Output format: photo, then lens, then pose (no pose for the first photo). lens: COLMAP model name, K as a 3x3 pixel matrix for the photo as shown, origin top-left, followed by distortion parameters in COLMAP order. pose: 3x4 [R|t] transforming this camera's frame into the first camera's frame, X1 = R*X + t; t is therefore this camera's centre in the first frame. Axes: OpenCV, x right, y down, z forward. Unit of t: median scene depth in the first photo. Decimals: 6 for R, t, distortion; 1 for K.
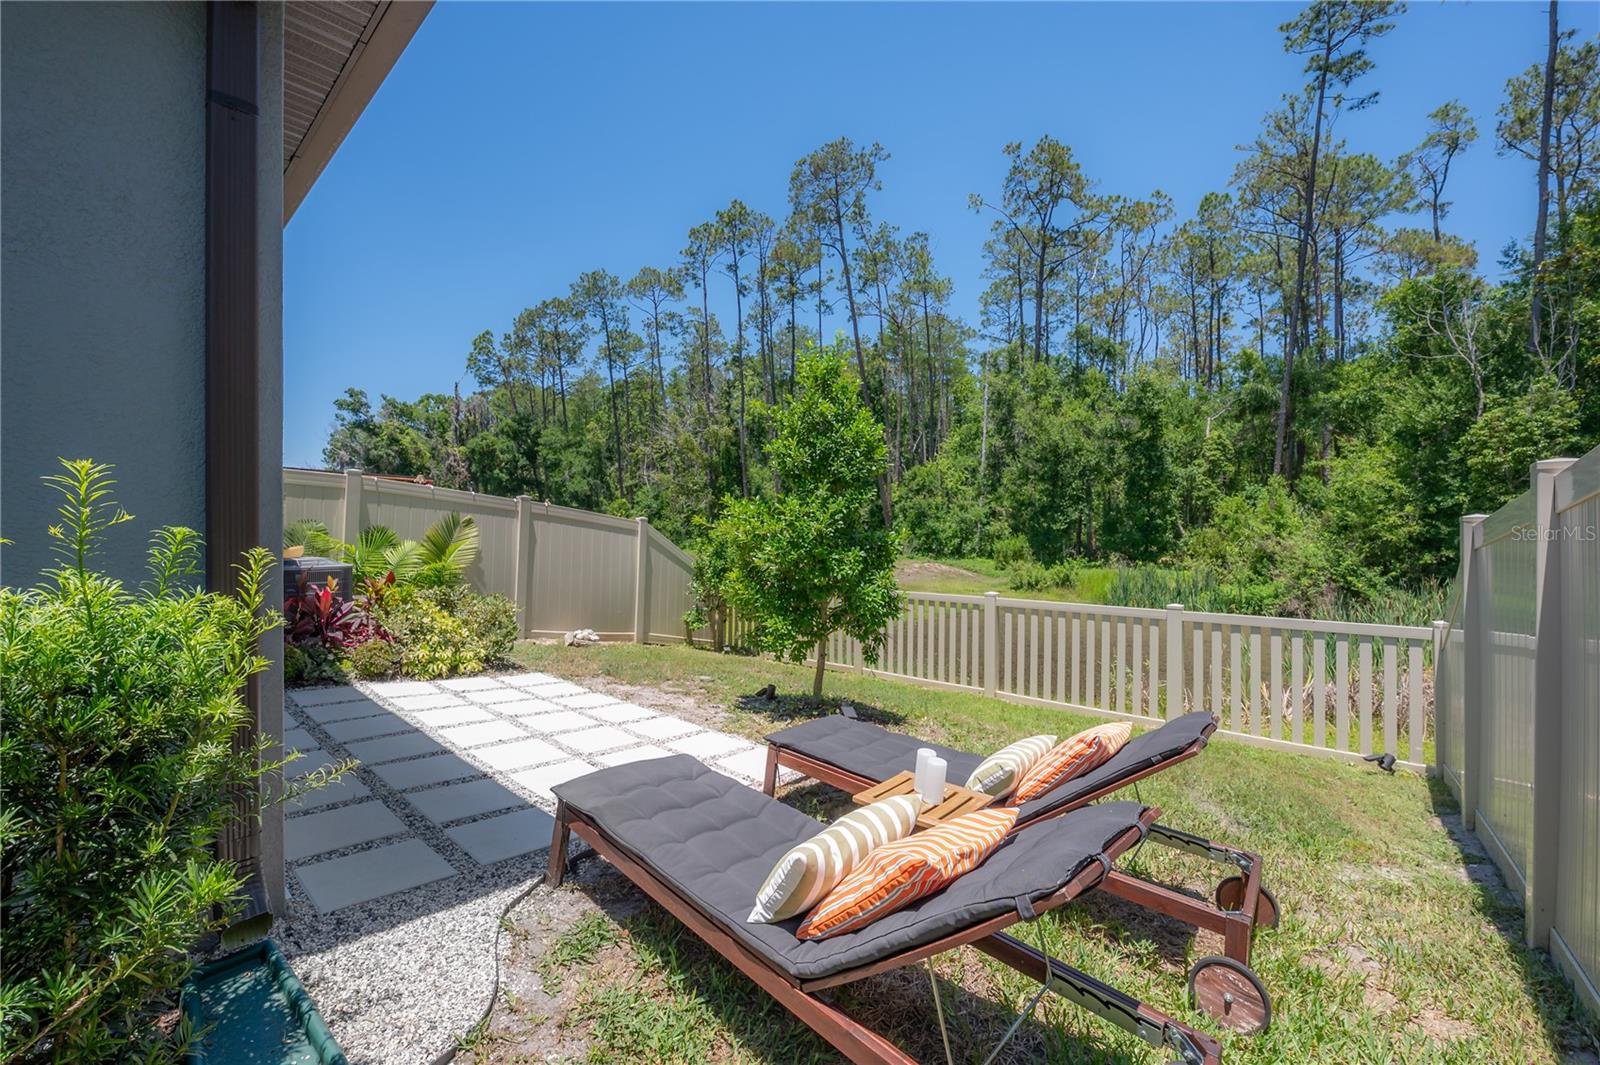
lens RADIAL K [[636.9, 0, 799.9], [0, 636.9, 527.8], [0, 0, 1]] dist [0.000157, 0.000077]
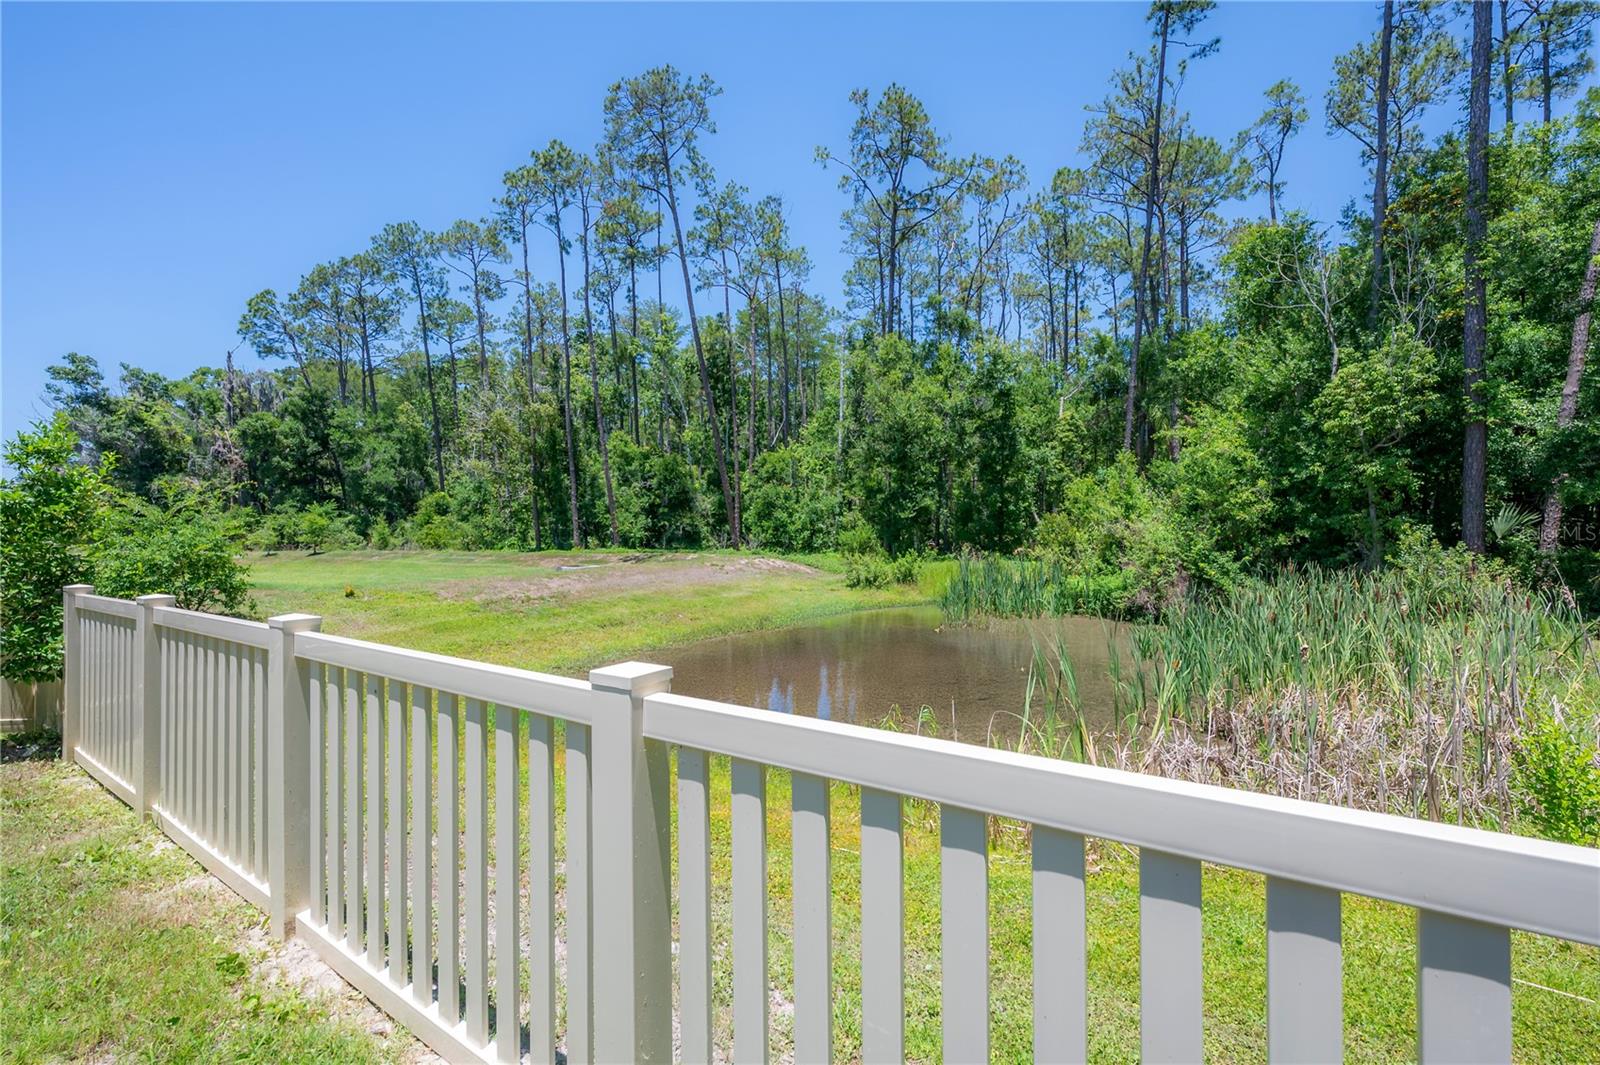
lens RADIAL K [[636.9, 0, 799.9], [0, 636.9, 527.8], [0, 0, 1]] dist [0.000157, 0.000077]
pose [[0.987423, -0.011049, 0.157715, 0.108660], [0.010959, 0.999939, 0.001439, 0.012320], [-0.157721, 0.000308, 0.987484, 0.133079]]
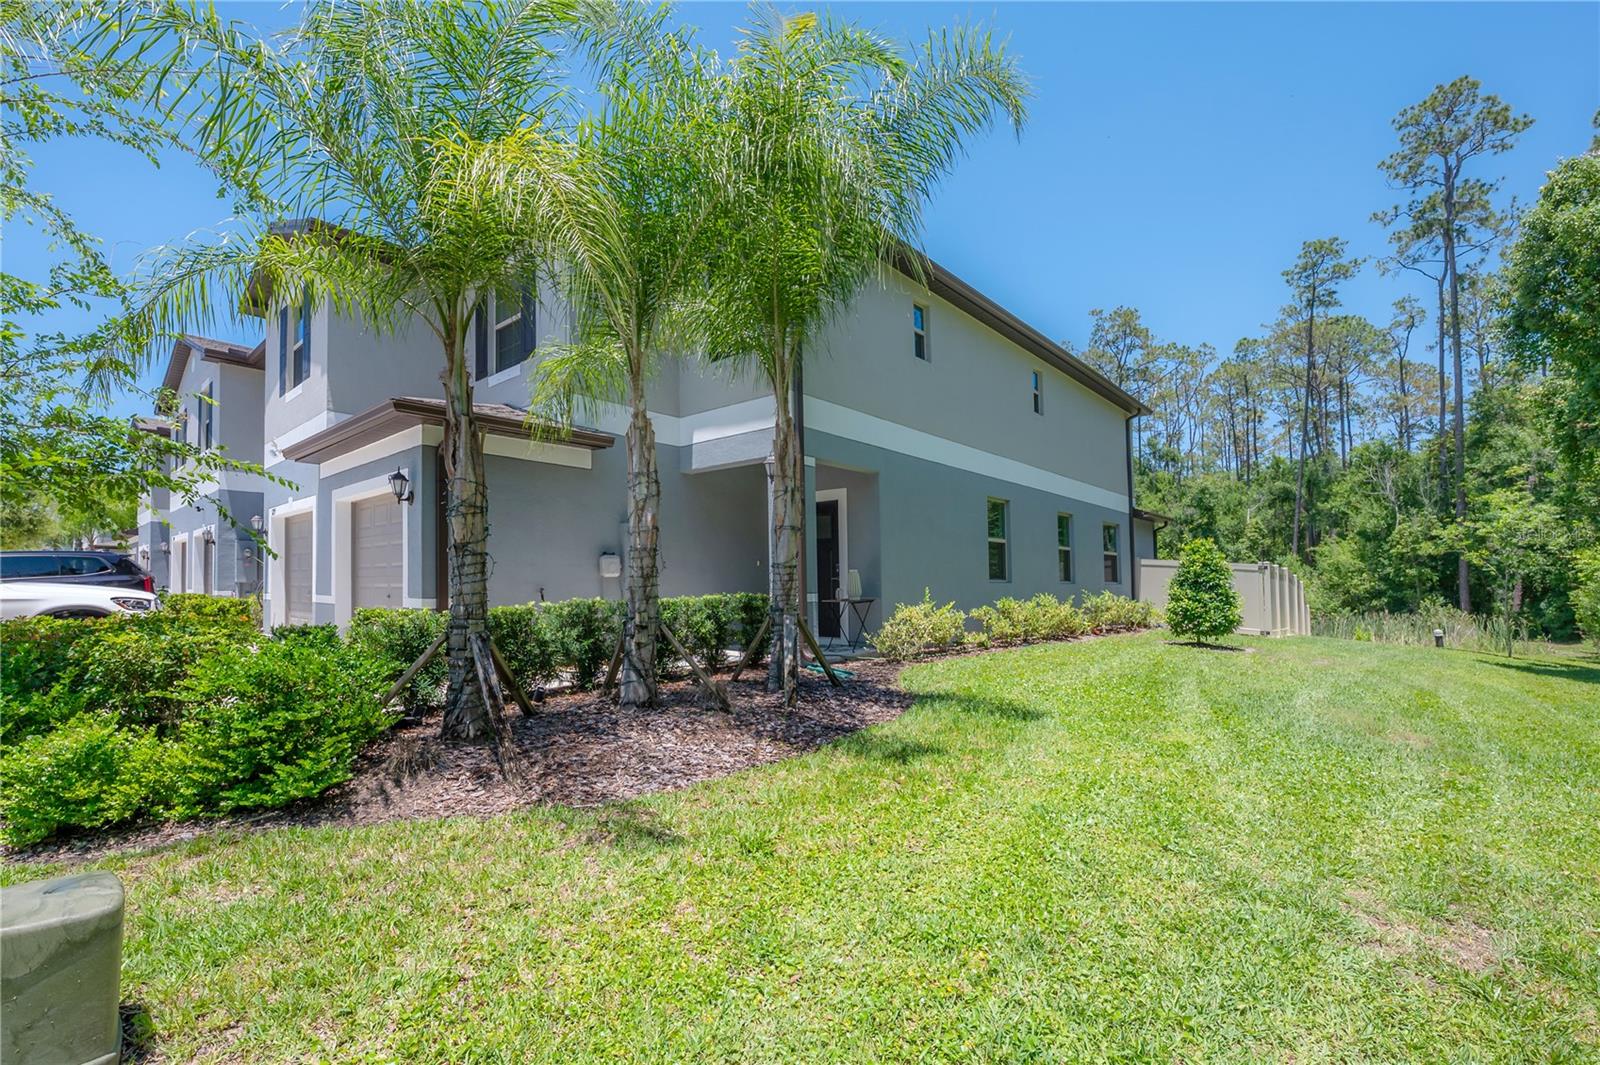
lens RADIAL K [[708.2, 0, 757.4], [0, 708.2, 557.0], [0, 0, 1]] dist [-0.001196, -0.000190]
pose [[0.999350, -0.007230, -0.035318, -0.383076], [0.005695, 0.999042, -0.043379, -0.002541], [0.035598, 0.043150, 0.998434, -0.587176]]
